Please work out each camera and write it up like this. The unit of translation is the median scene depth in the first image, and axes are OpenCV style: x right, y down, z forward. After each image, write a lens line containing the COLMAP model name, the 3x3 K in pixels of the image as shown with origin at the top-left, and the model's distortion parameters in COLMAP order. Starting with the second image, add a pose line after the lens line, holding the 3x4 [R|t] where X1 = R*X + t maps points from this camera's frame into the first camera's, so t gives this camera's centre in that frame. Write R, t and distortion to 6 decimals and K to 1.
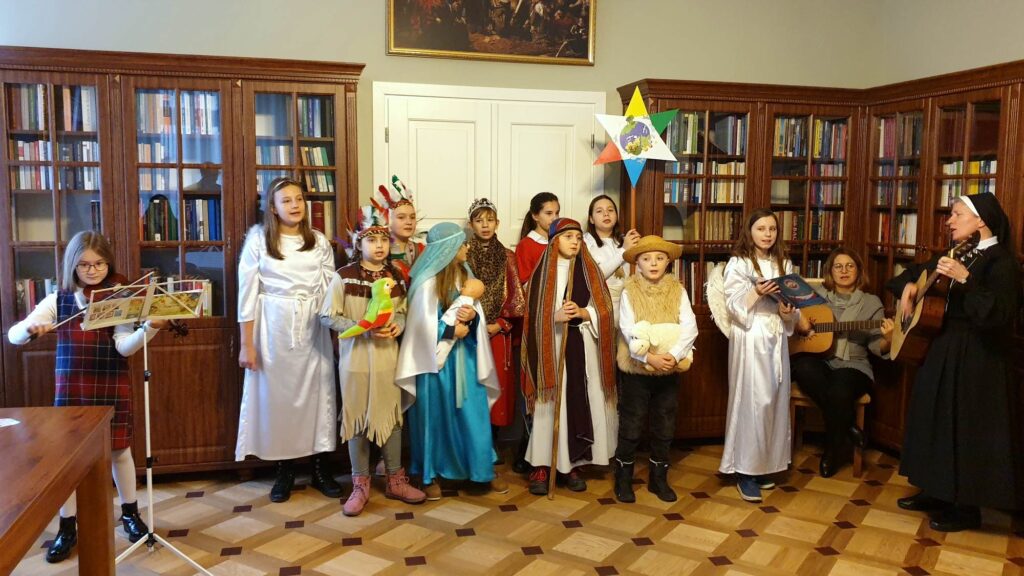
lens RADIAL K [[834.0, 0, 526.3], [0, 834.0, 287.0], [0, 0, 1]] dist [0.051948, -0.113209]
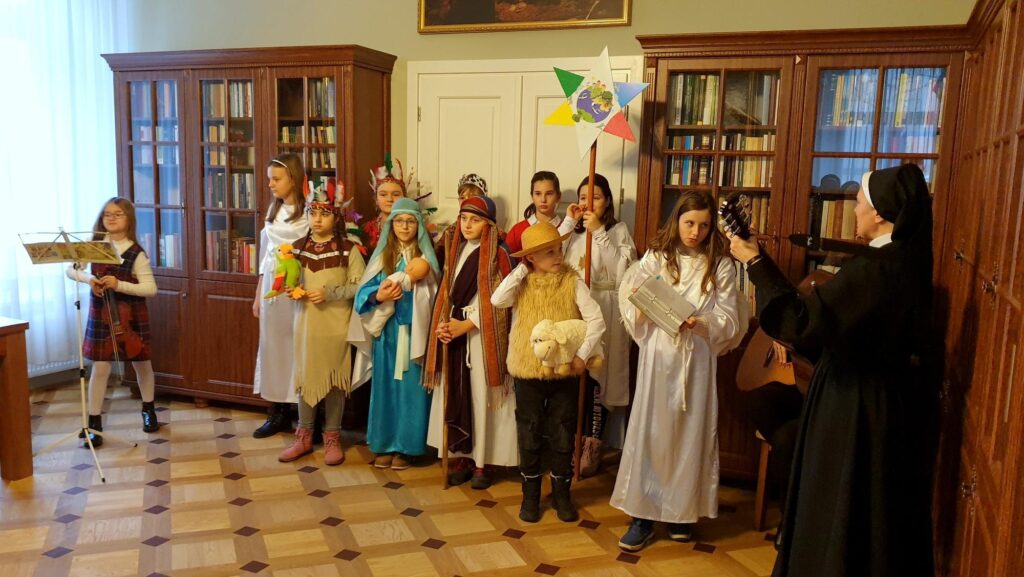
lens RADIAL K [[852.0, 0, 511.0], [0, 852.0, 320.5], [0, 0, 1]] dist [0.009391, 0.003112]
pose [[0.809665, 0.107699, -0.576926, 0.622223], [-0.082119, 0.994137, 0.070336, -0.014074], [0.581119, -0.009572, 0.813762, 0.239722]]
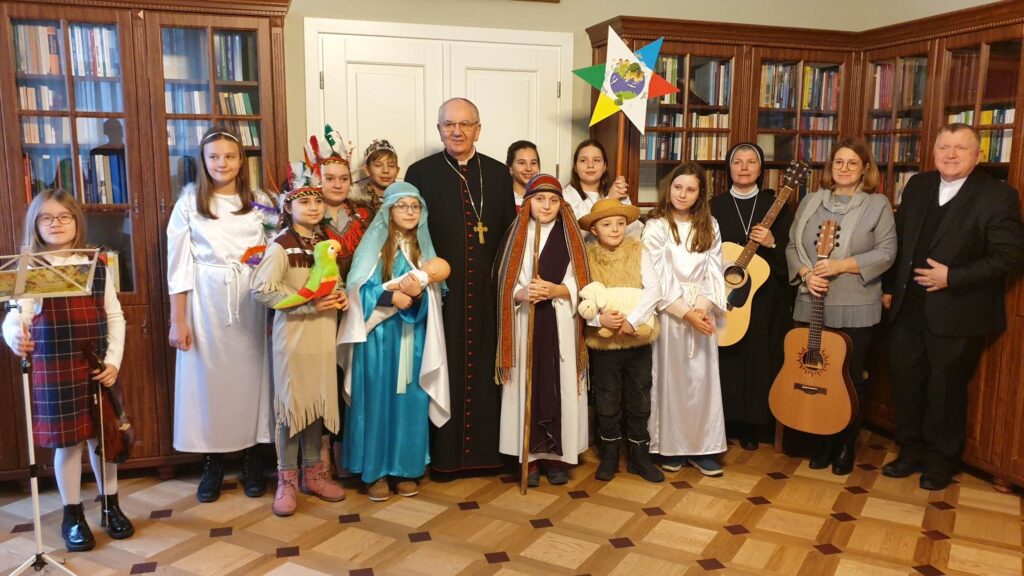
lens RADIAL K [[853.2, 0, 529.1], [0, 853.2, 311.0], [0, 0, 1]] dist [0.004807, 0.006532]
pose [[0.998437, -0.011057, 0.054791, -0.004396], [0.007555, 0.997940, 0.063715, 0.001489], [-0.055383, -0.063202, 0.996463, 0.104561]]
